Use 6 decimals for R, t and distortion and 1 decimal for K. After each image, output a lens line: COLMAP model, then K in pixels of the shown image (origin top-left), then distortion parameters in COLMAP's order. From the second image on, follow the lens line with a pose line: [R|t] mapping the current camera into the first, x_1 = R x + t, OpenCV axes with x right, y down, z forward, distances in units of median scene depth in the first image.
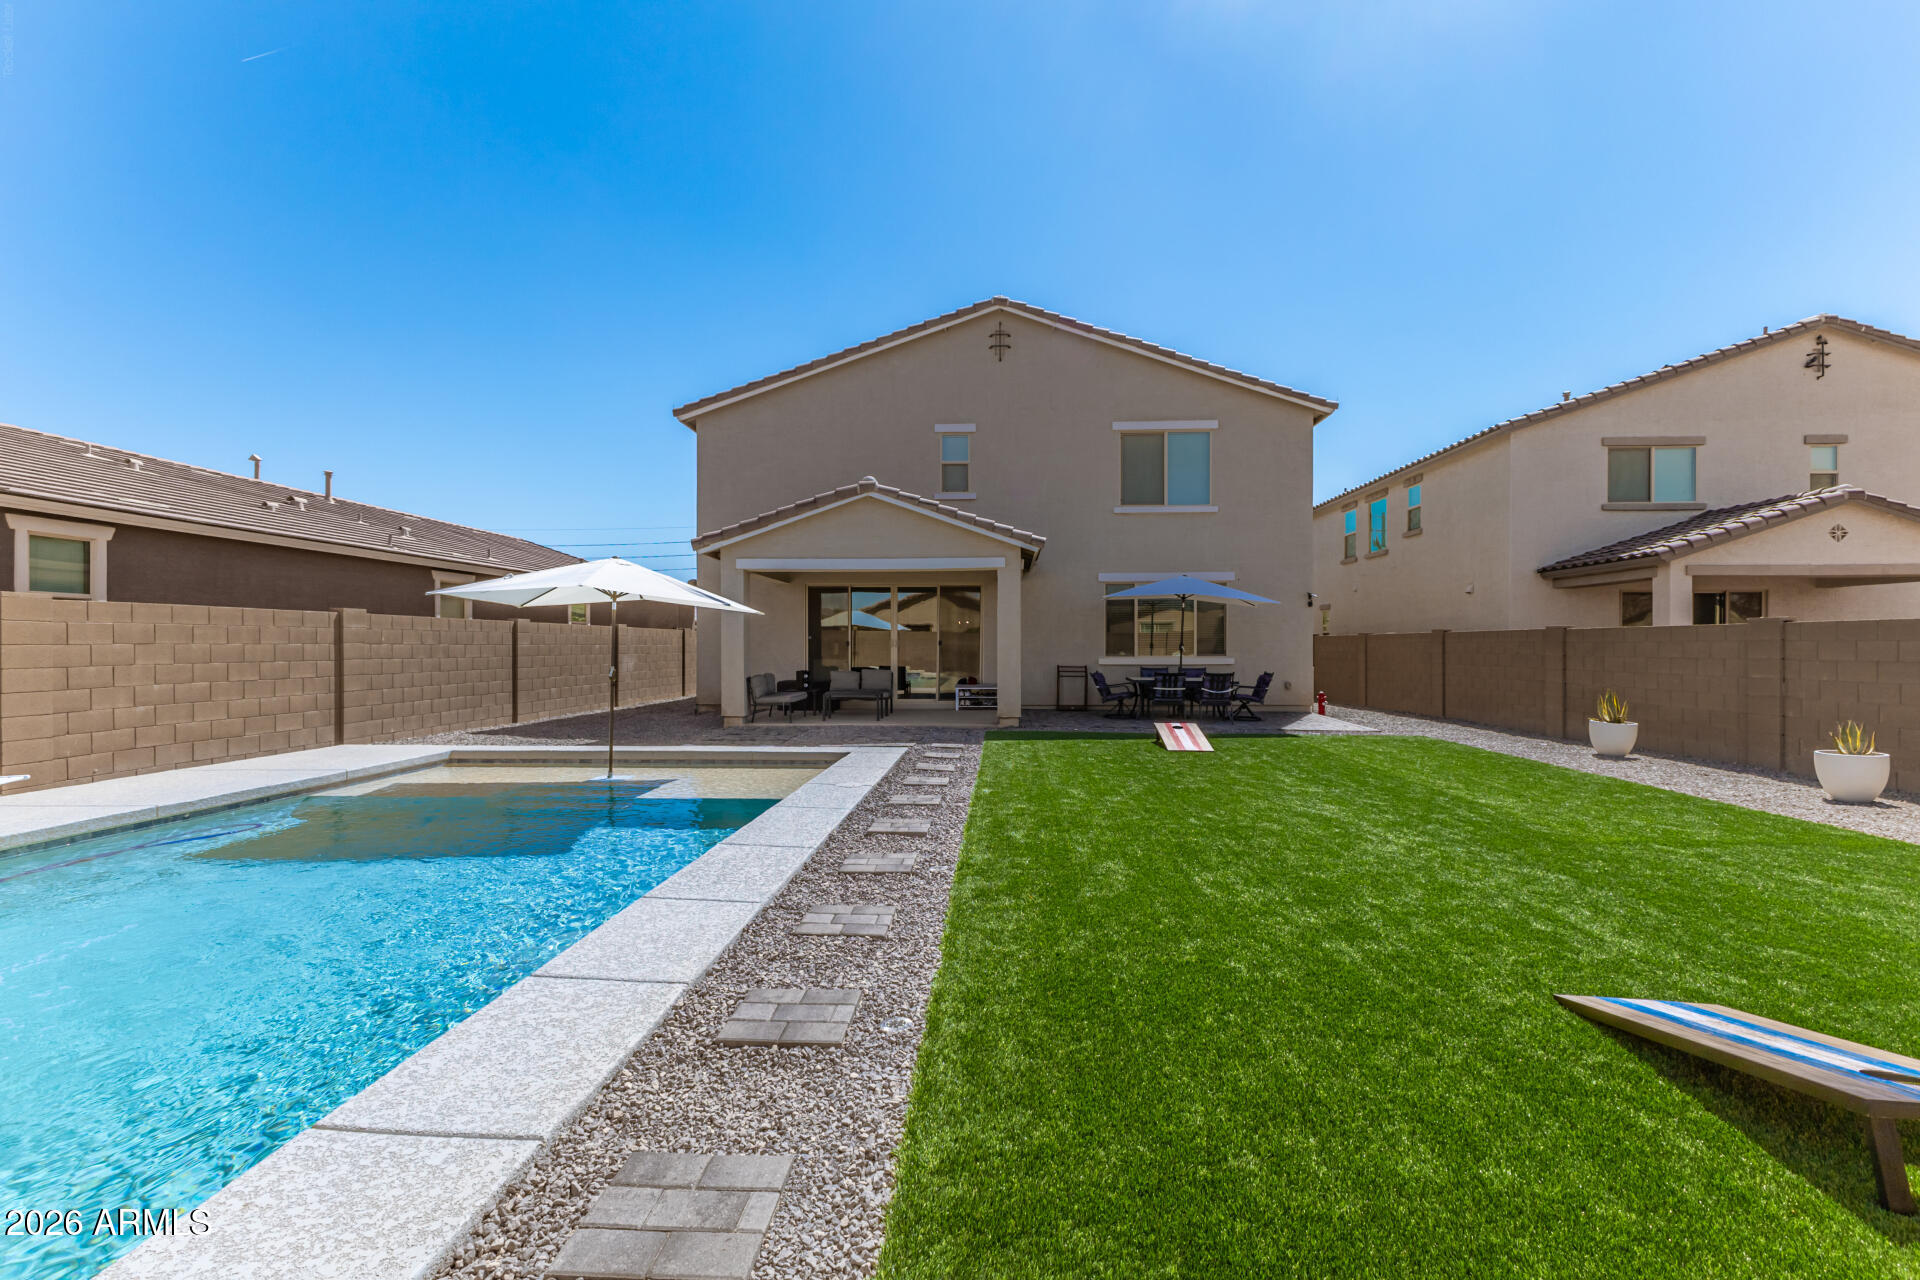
lens RADIAL K [[839.9, 0, 974.8], [0, 839.9, 646.3], [0, 0, 1]] dist [0.011085, -0.003421]
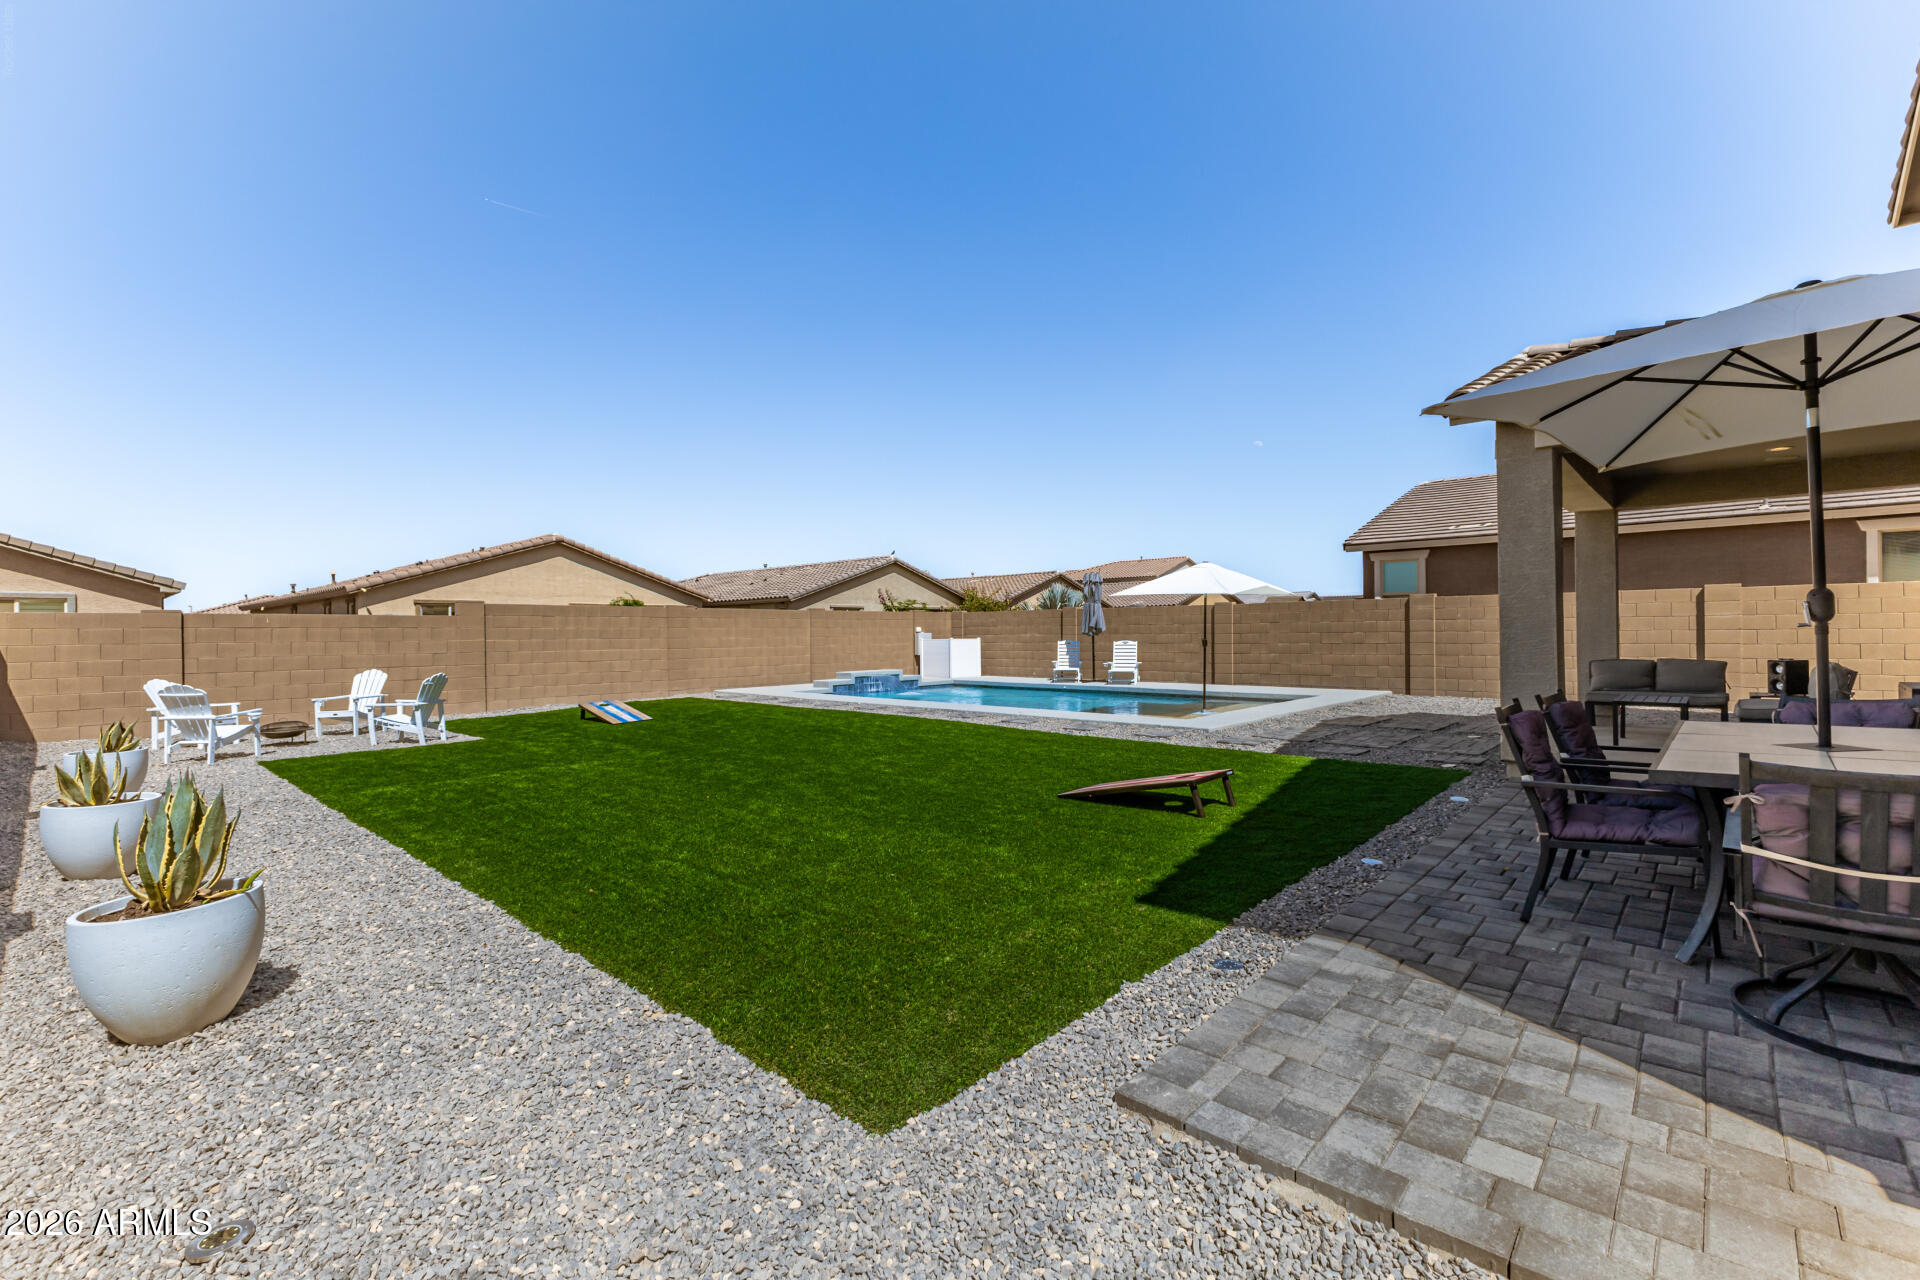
lens RADIAL K [[839.9, 0, 960.7], [0, 839.9, 635.5], [0, 0, 1]] dist [0.011085, -0.003421]
pose [[-0.651478, 0.010374, -0.758596, 0.532728], [0.012165, 0.999921, 0.003227, 0.005855], [0.758570, -0.007126, -0.651553, 0.900988]]
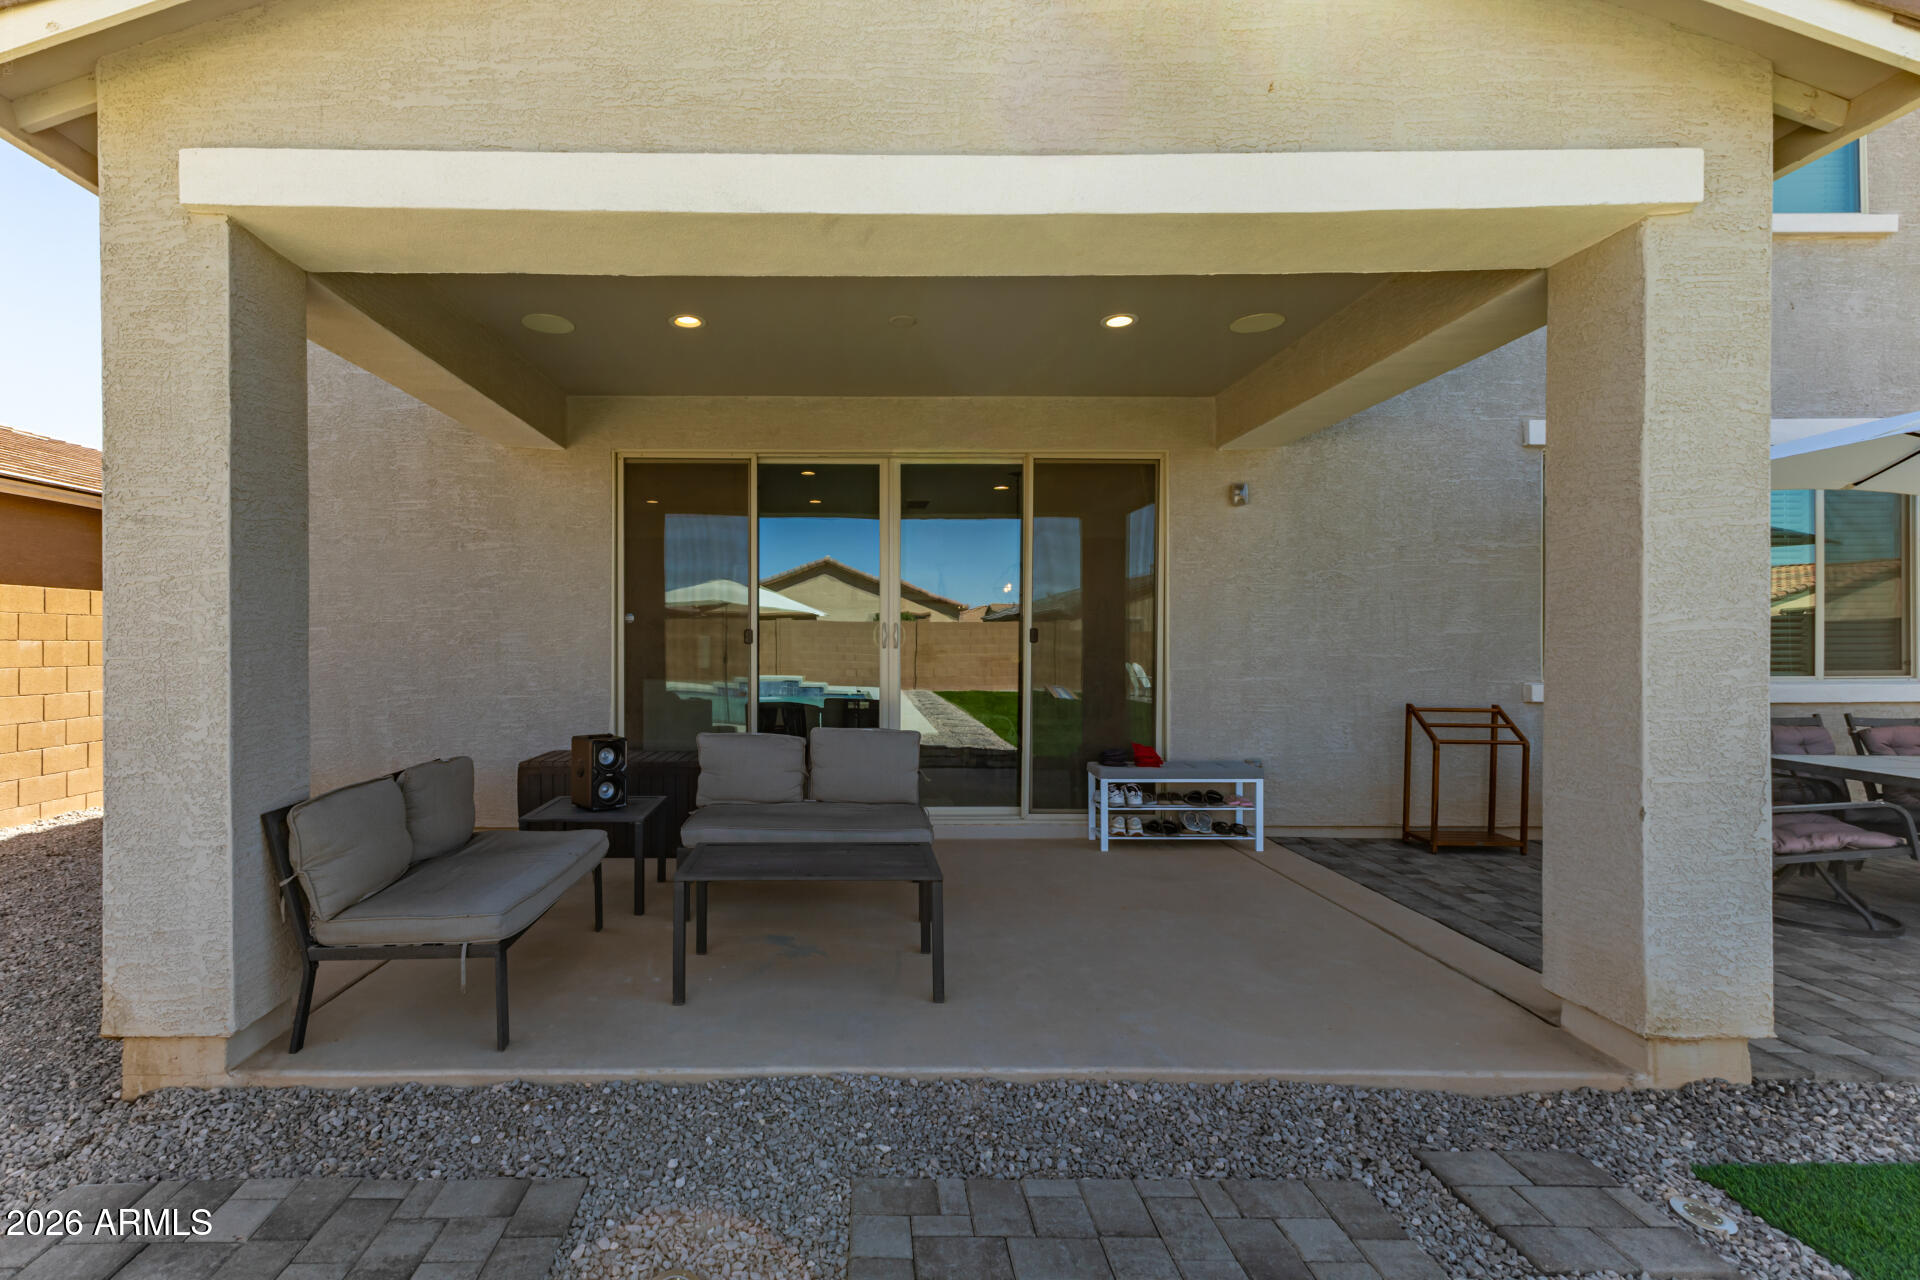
lens RADIAL K [[839.9, 0, 873.1], [0, 839.9, 645.5], [0, 0, 1]] dist [0.011085, -0.003421]
pose [[0.999447, -0.000376, 0.033237, -0.118953], [0.000171, 0.999981, 0.006180, -0.001997], [-0.033239, -0.006171, 0.999428, 0.688183]]
